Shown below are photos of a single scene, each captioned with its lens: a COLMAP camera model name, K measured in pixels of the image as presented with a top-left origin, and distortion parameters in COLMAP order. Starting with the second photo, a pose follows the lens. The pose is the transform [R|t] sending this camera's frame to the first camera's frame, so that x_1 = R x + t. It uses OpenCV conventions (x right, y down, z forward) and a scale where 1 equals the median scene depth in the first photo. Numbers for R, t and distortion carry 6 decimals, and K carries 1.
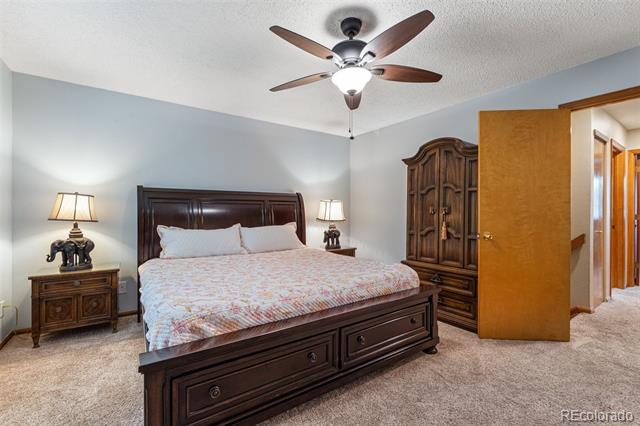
lens RADIAL K [[286.1, 0, 320.9], [0, 286.1, 213.0], [0, 0, 1]] dist [0.003022, -0.000115]
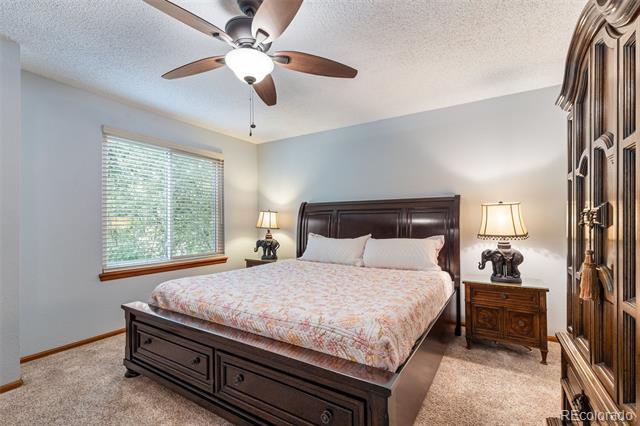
lens RADIAL K [[286.1, 0, 317.4], [0, 286.1, 223.5], [0, 0, 1]] dist [0.003022, -0.000115]
pose [[0.371233, -0.000175, -0.928540, 0.597129], [0.004025, 0.999991, 0.001420, -0.000288], [0.928531, -0.004264, 0.371230, 0.551466]]
